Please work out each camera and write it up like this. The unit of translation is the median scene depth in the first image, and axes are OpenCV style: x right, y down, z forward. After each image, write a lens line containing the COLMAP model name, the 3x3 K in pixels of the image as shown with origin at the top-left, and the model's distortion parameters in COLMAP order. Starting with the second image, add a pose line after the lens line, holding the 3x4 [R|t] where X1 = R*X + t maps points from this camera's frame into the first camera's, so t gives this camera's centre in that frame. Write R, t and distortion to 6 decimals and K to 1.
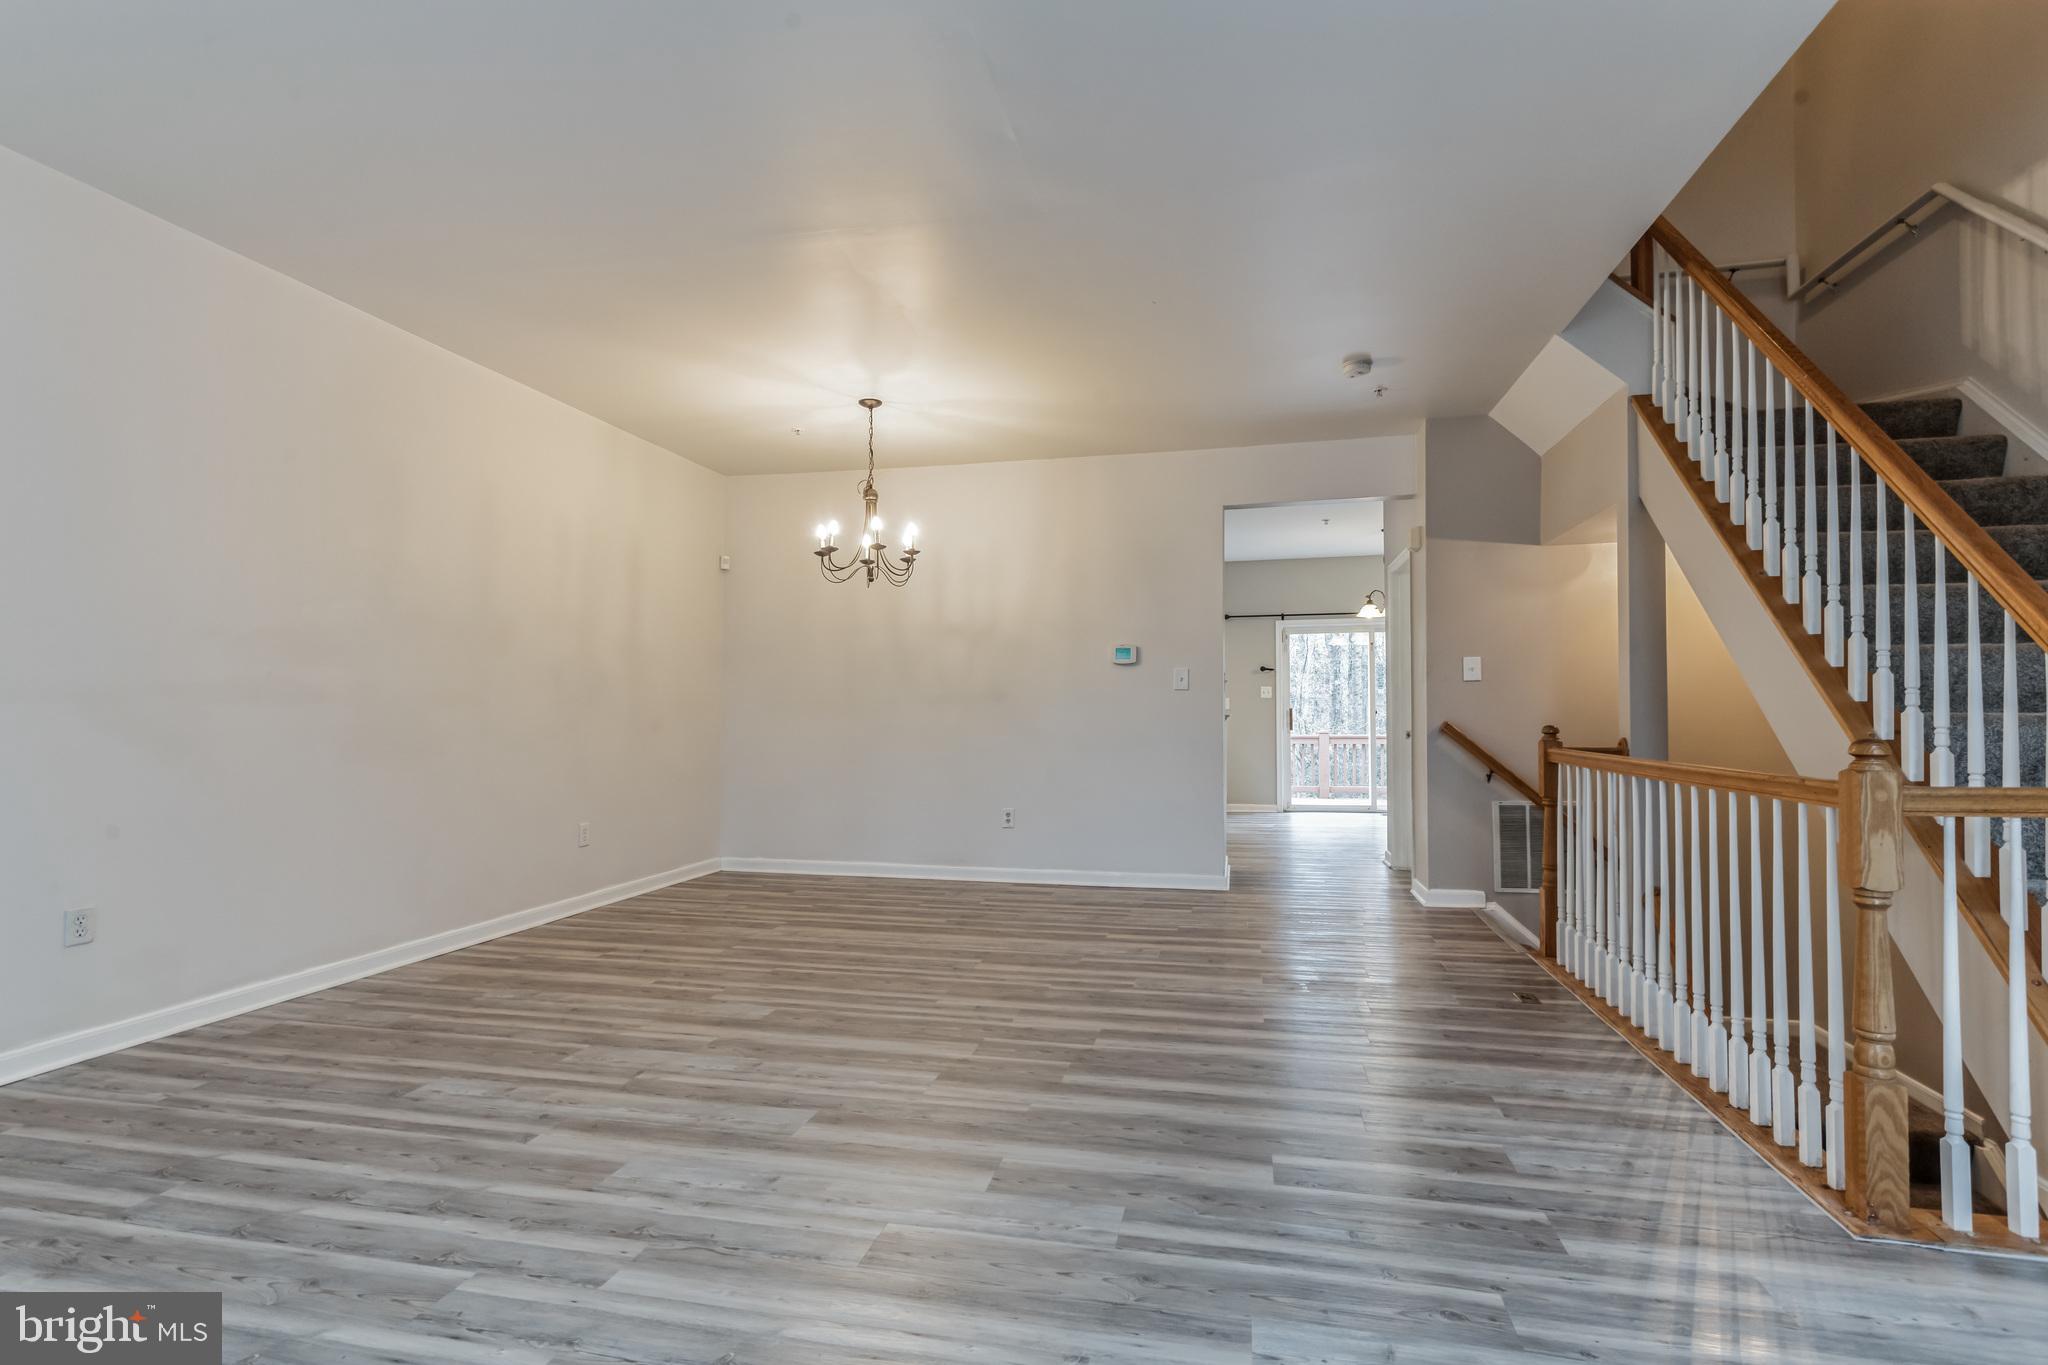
lens RADIAL K [[959.0, 0, 1026.3], [0, 959.0, 685.9], [0, 0, 1]] dist [0.014610, -0.005360]
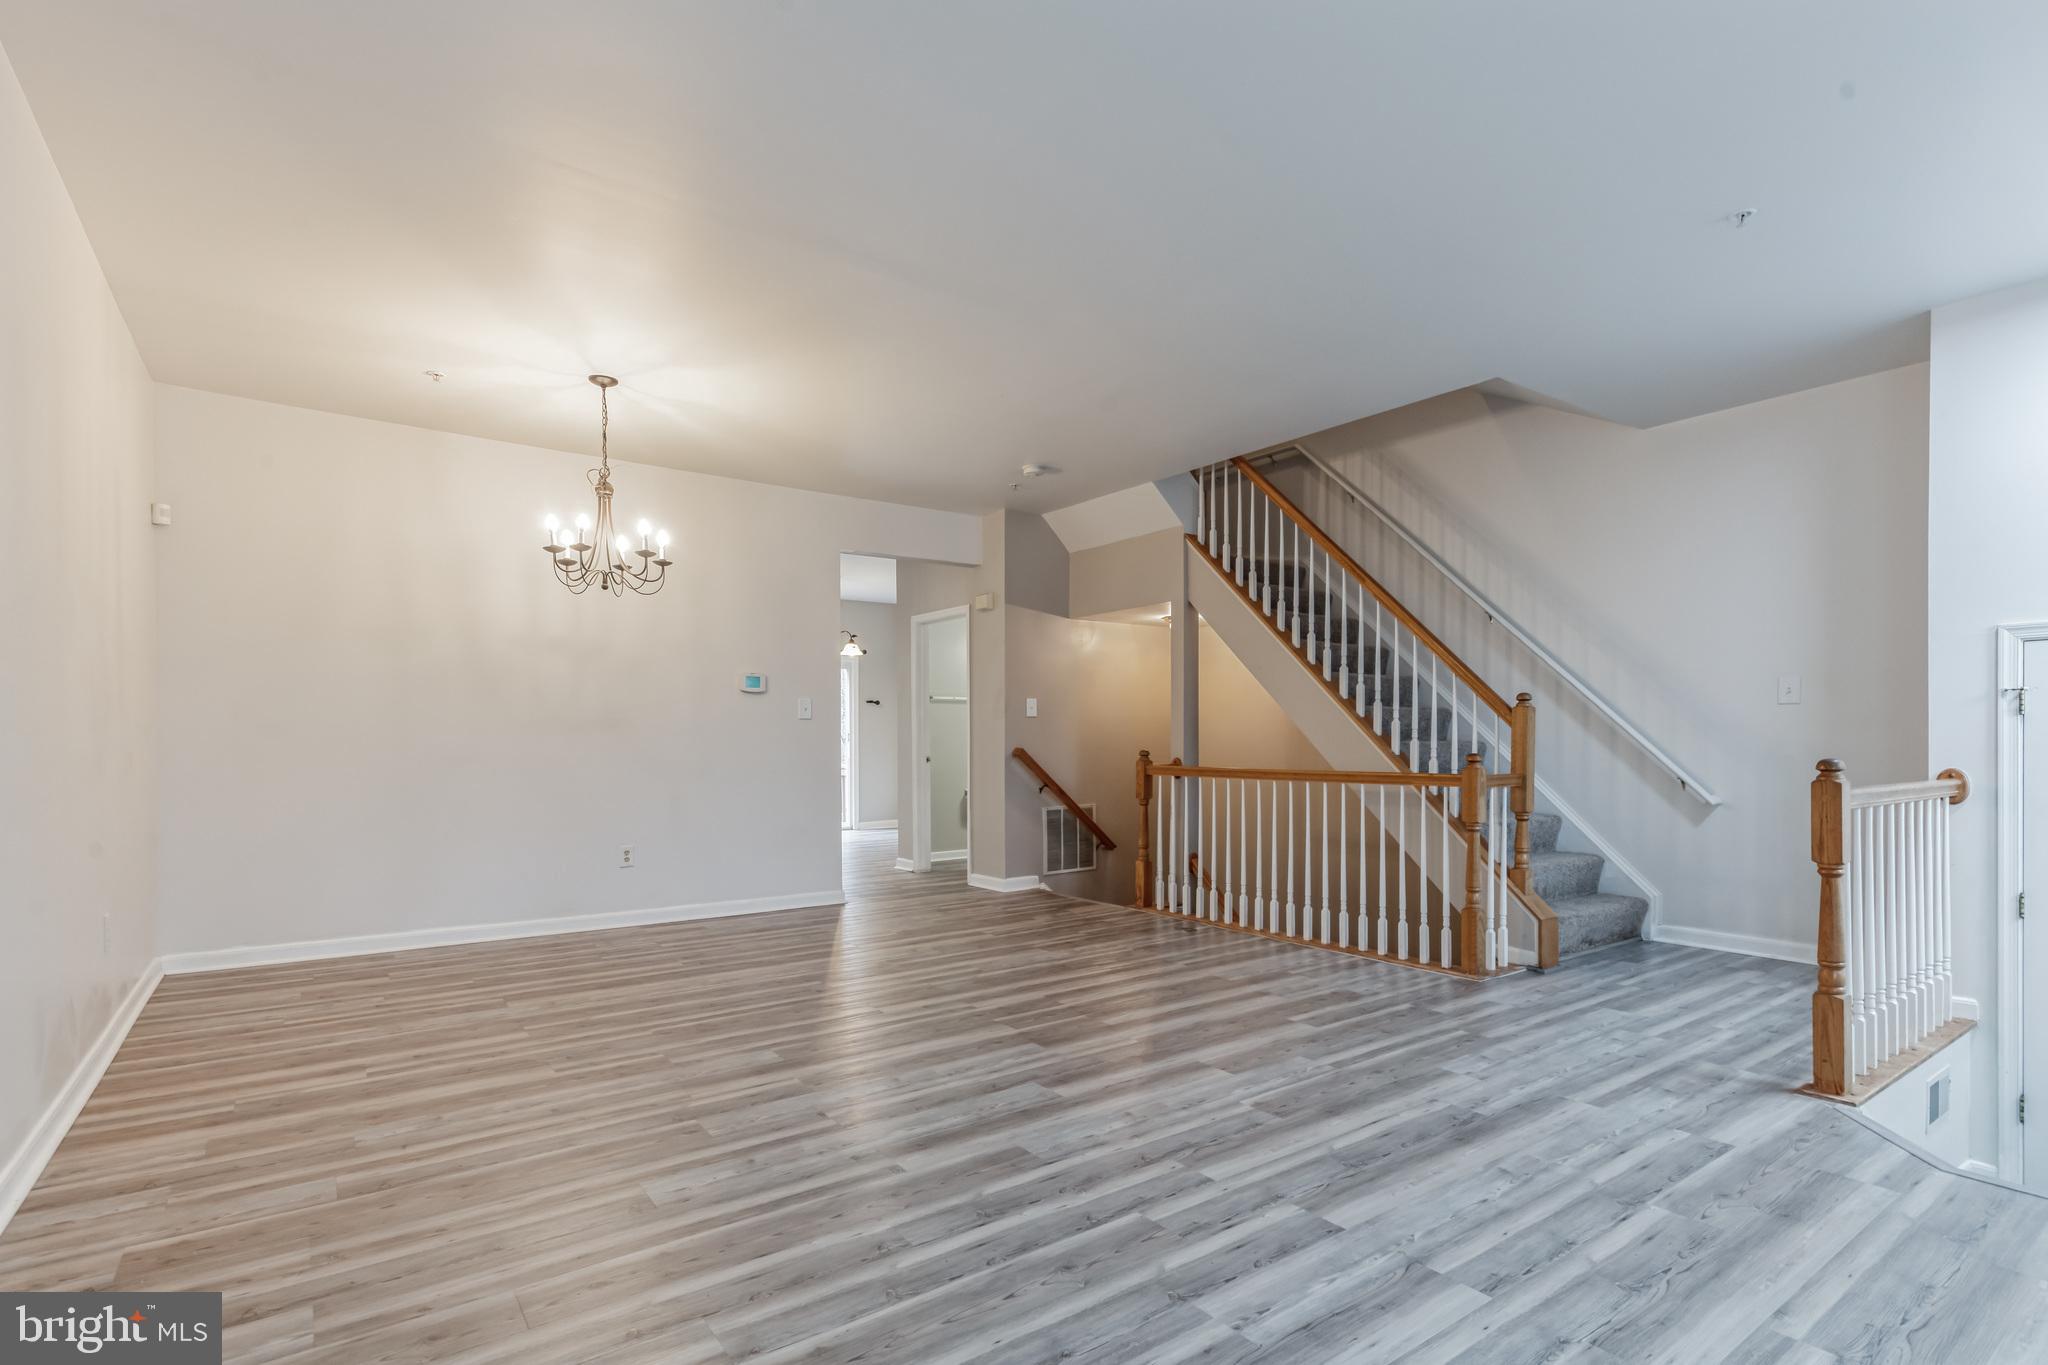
lens RADIAL K [[992.0, 0, 1029.9], [0, 992.0, 749.1], [0, 0, 1]] dist [0.013447, -0.000291]
pose [[0.659529, -0.005483, 0.751659, -0.810866], [-0.021354, 0.999433, 0.026028, 0.005212], [-0.751375, -0.033217, 0.659038, 0.161077]]
